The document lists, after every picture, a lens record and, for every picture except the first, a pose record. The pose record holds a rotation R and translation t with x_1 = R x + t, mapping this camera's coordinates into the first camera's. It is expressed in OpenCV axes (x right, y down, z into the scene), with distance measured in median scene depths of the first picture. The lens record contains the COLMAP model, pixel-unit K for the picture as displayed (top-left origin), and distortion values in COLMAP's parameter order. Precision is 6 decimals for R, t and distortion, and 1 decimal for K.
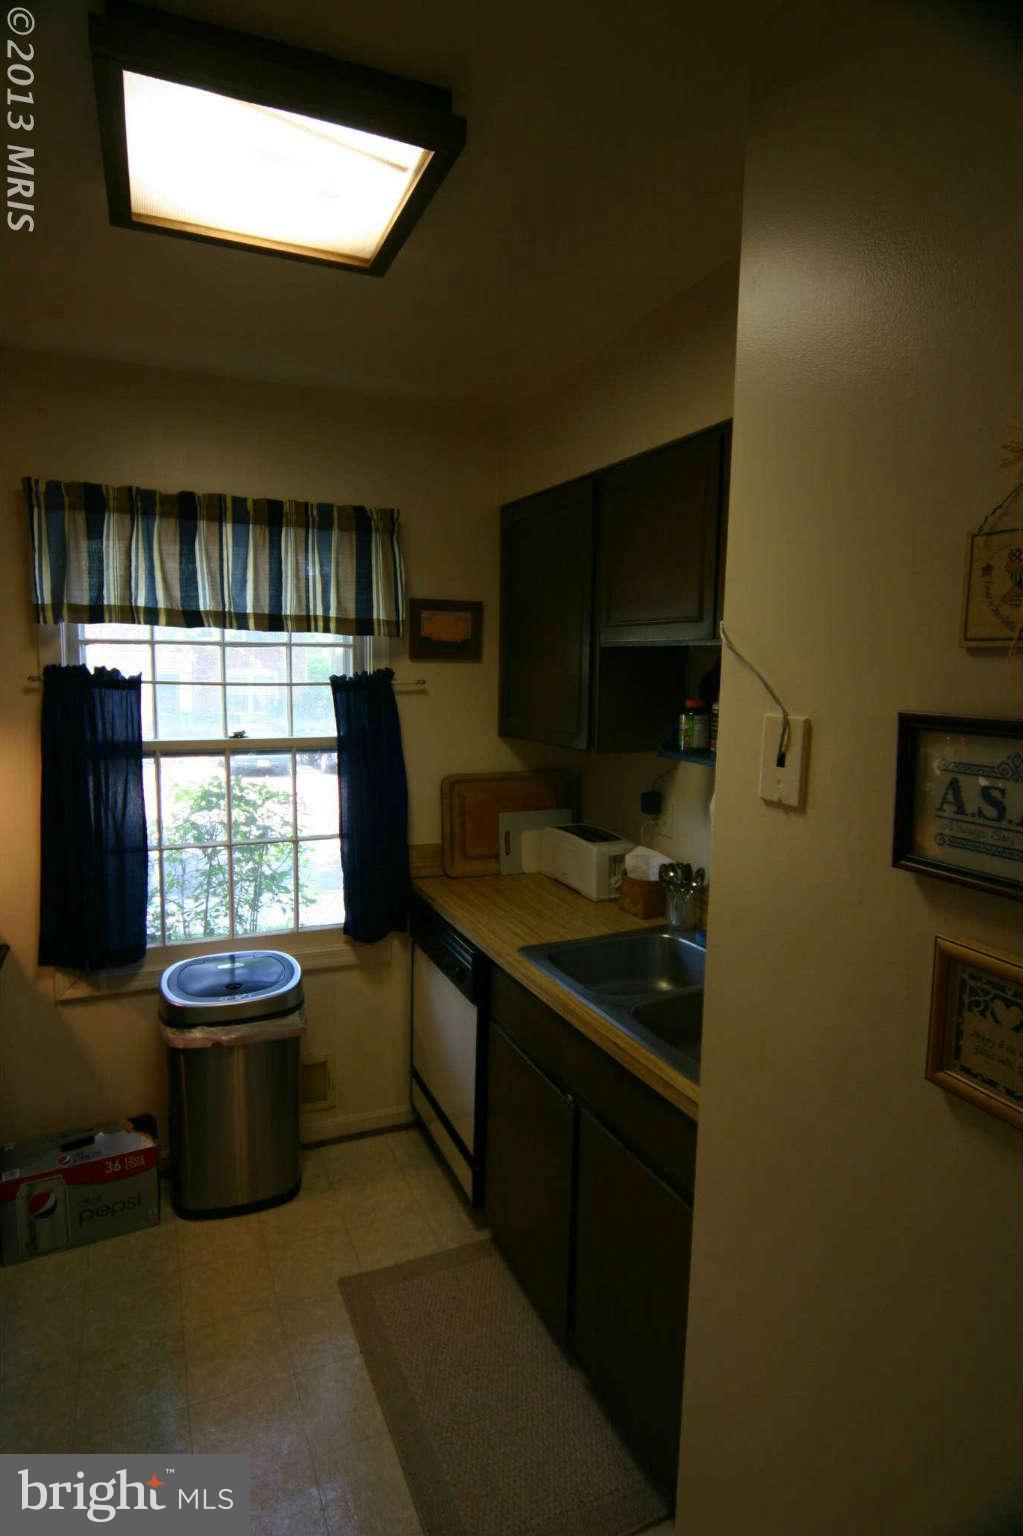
lens RADIAL K [[844.3, 0, 495.4], [0, 844.3, 769.1], [0, 0, 1]] dist [-0.006938, -0.003334]
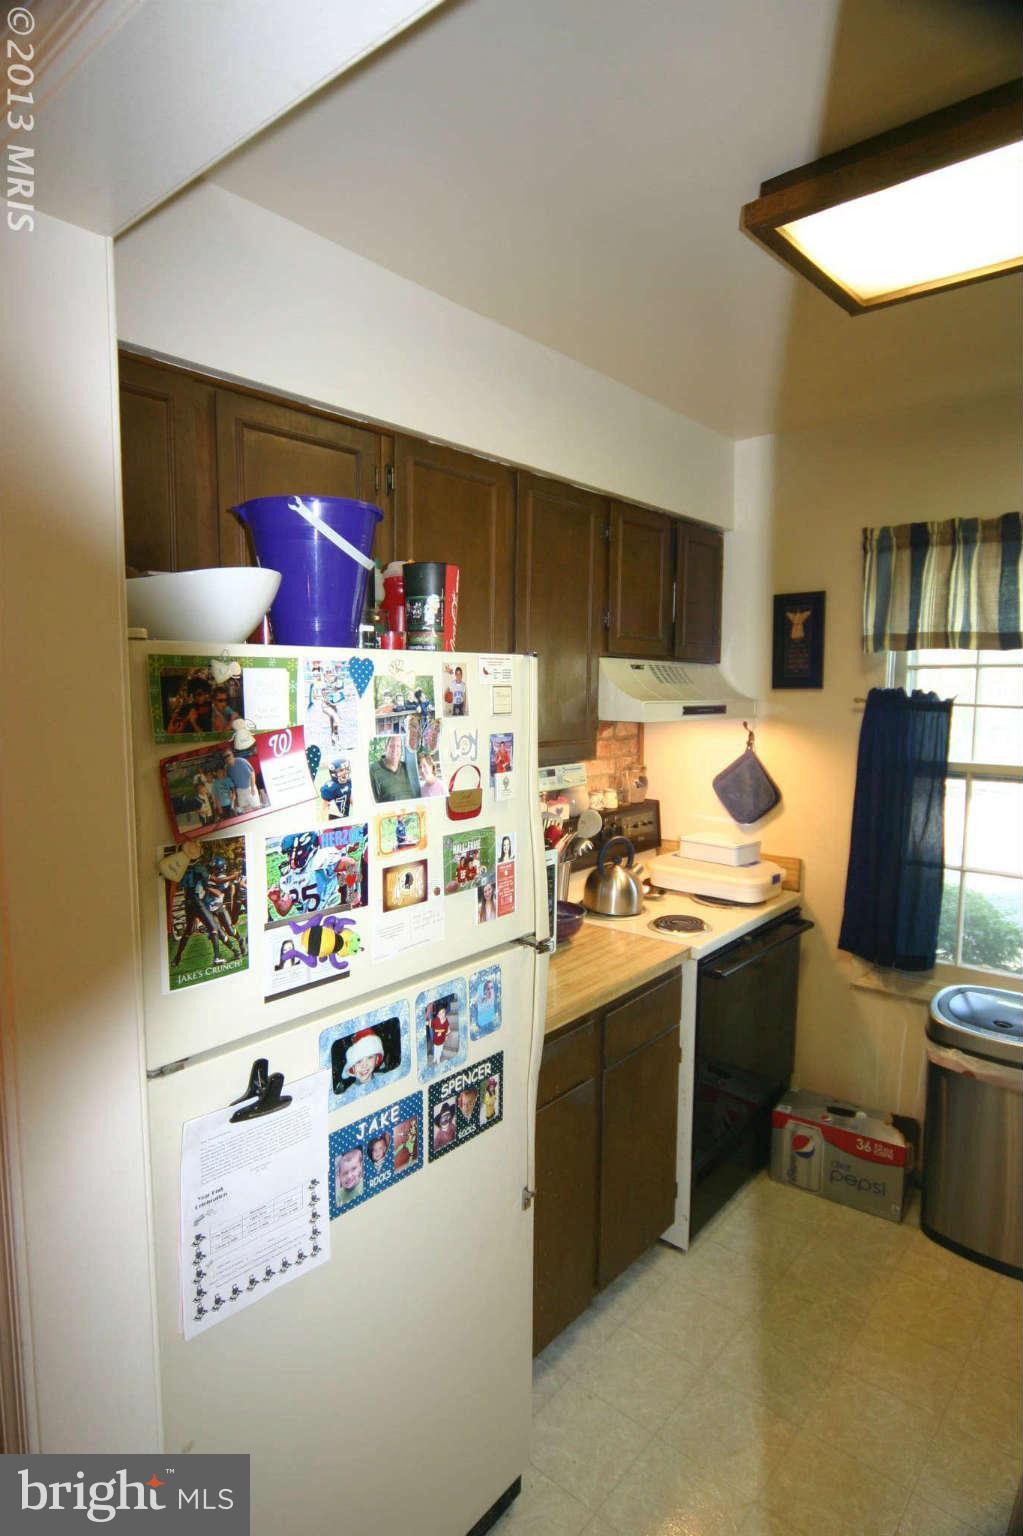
lens RADIAL K [[844.3, 0, 500.8], [0, 844.3, 768.4], [0, 0, 1]] dist [-0.006938, -0.003334]
pose [[0.442875, 0.077795, -0.893202, 0.263876], [-0.109202, 0.993492, 0.032384, 0.001784], [0.889908, 0.083197, 0.448488, 0.047806]]
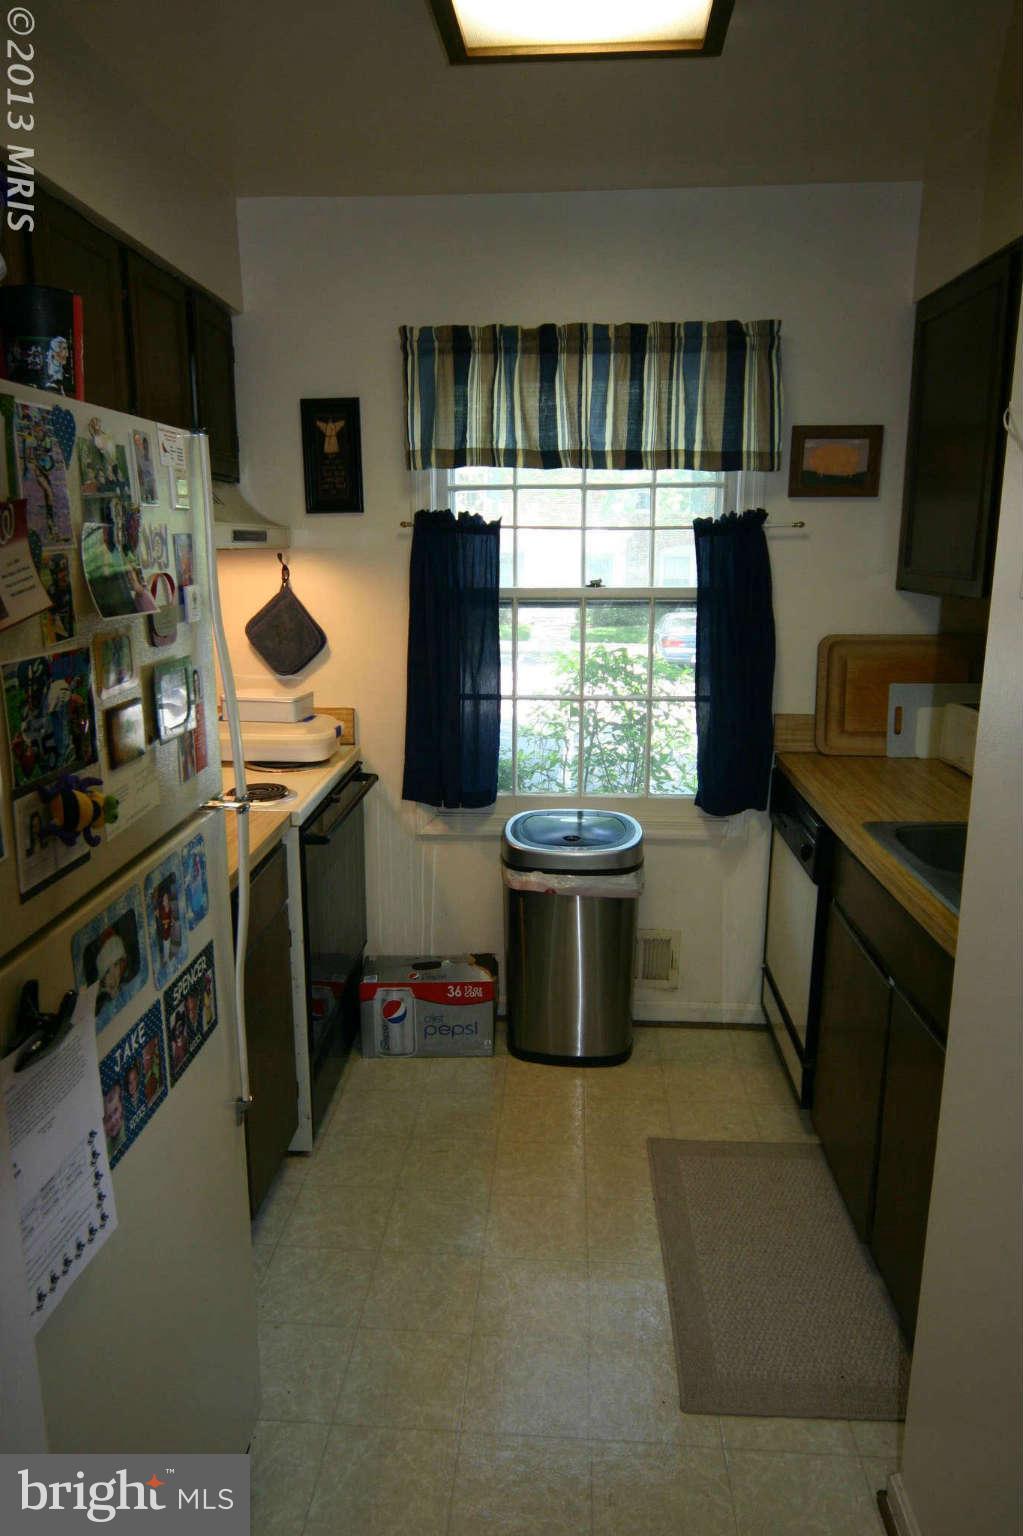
lens RADIAL K [[1033.2, 0, 497.2], [0, 1033.2, 762.4], [0, 0, 1]] dist [-0.010615, 0.002601]
pose [[0.891049, 0.079263, -0.446934, 0.144554], [-0.040307, 0.994563, 0.096024, 0.056746], [0.452115, -0.067547, 0.889399, -0.106932]]
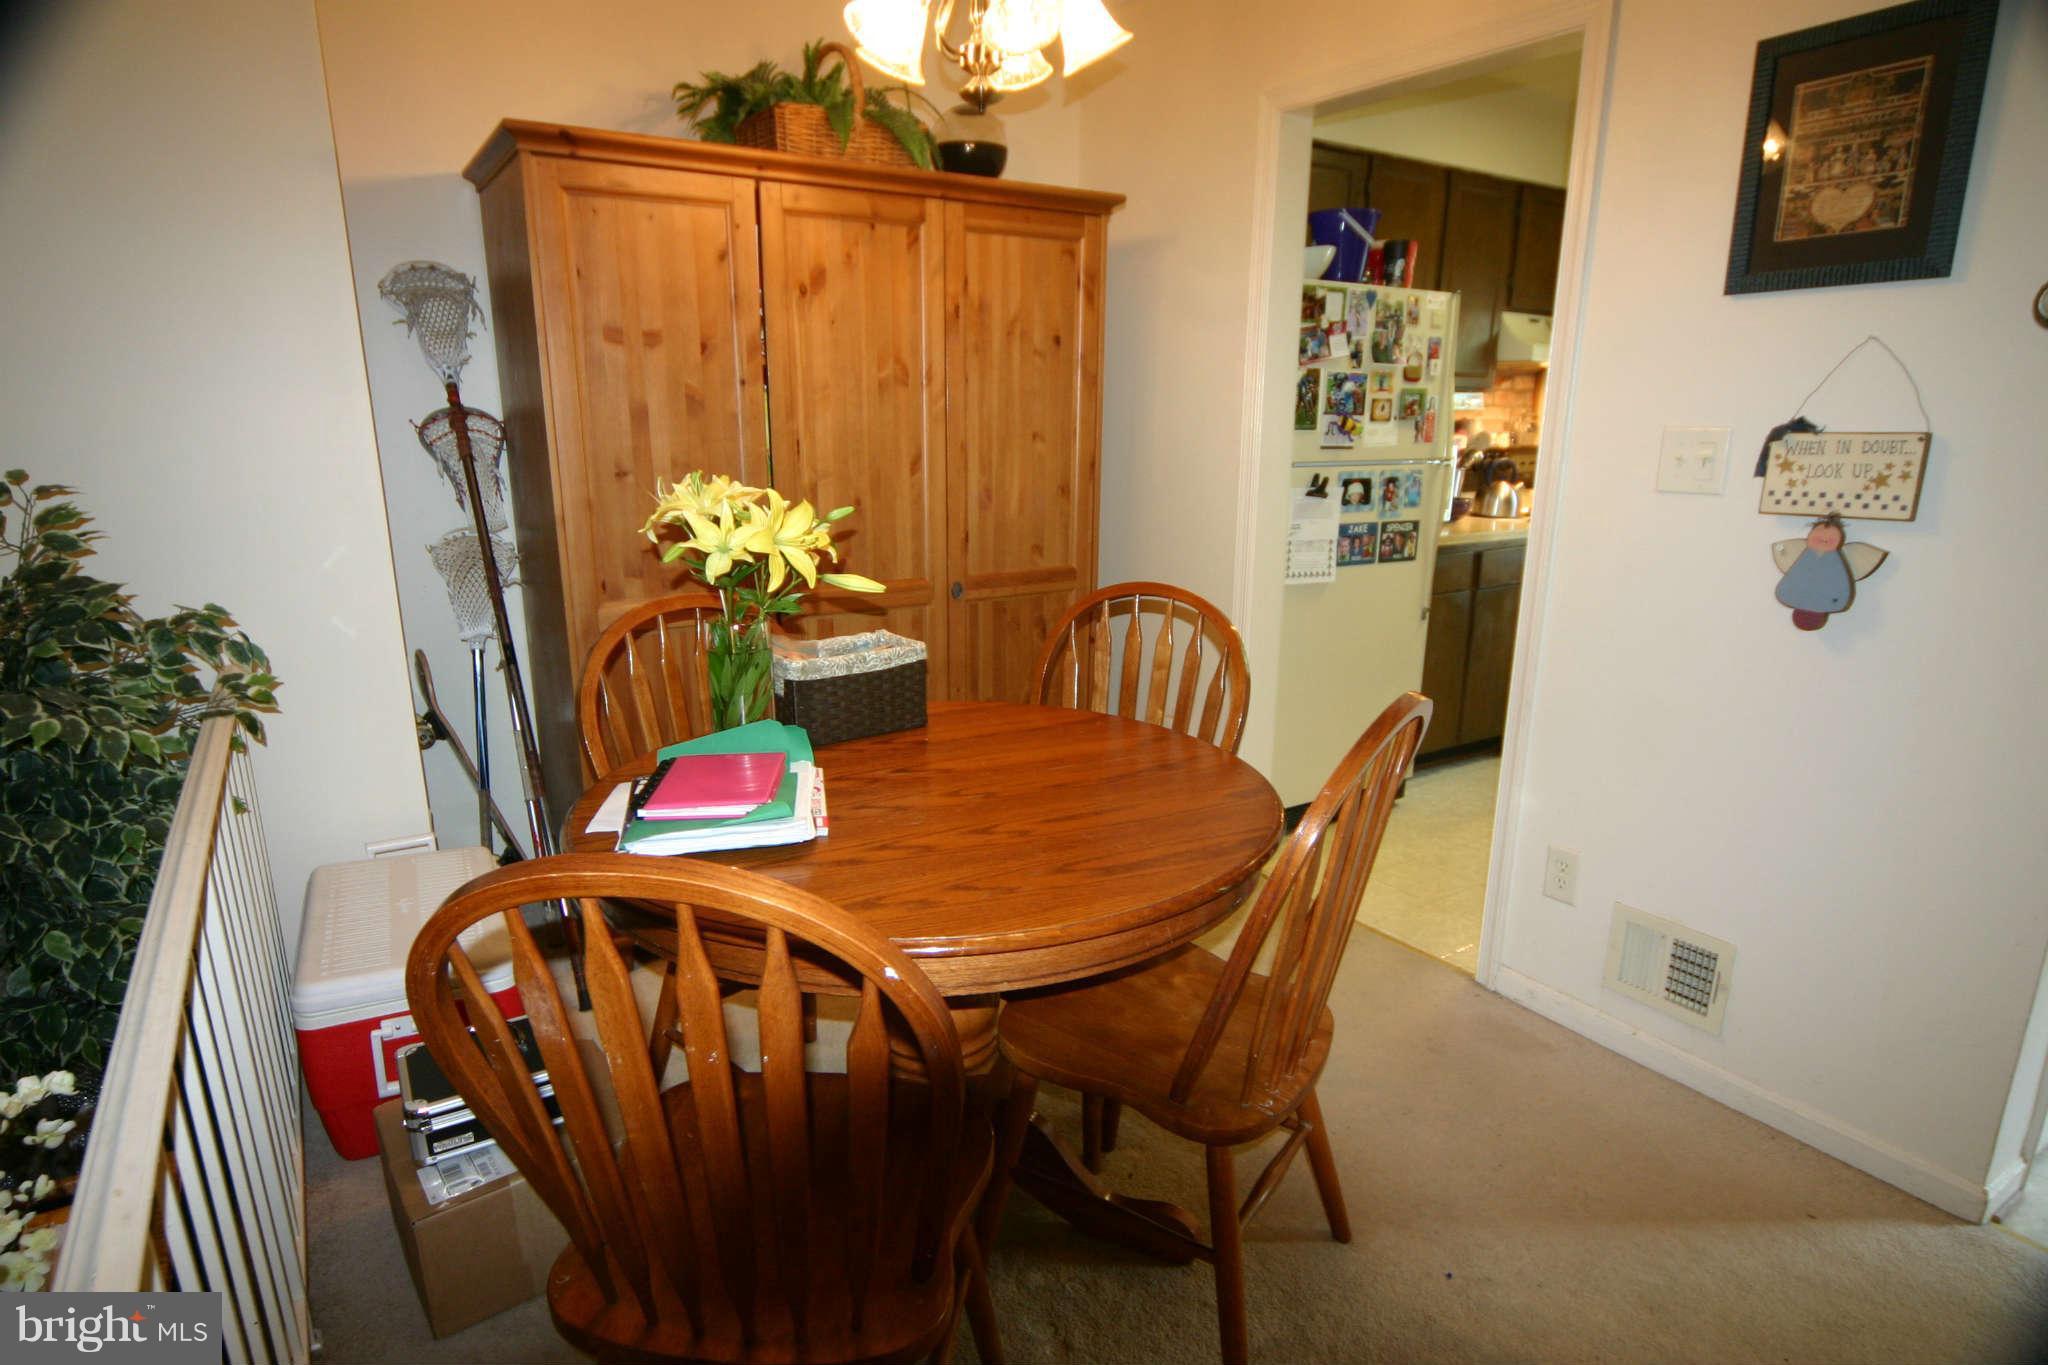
lens RADIAL K [[1125.7, 0, 1020.3], [0, 1125.7, 698.4], [0, 0, 1]] dist [-0.006938, -0.003334]
pose [[0.170042, 0.232672, -0.957575, 1.094390], [-0.127836, 0.968723, 0.212681, 0.198809], [0.977110, 0.086248, 0.194468, -0.428050]]
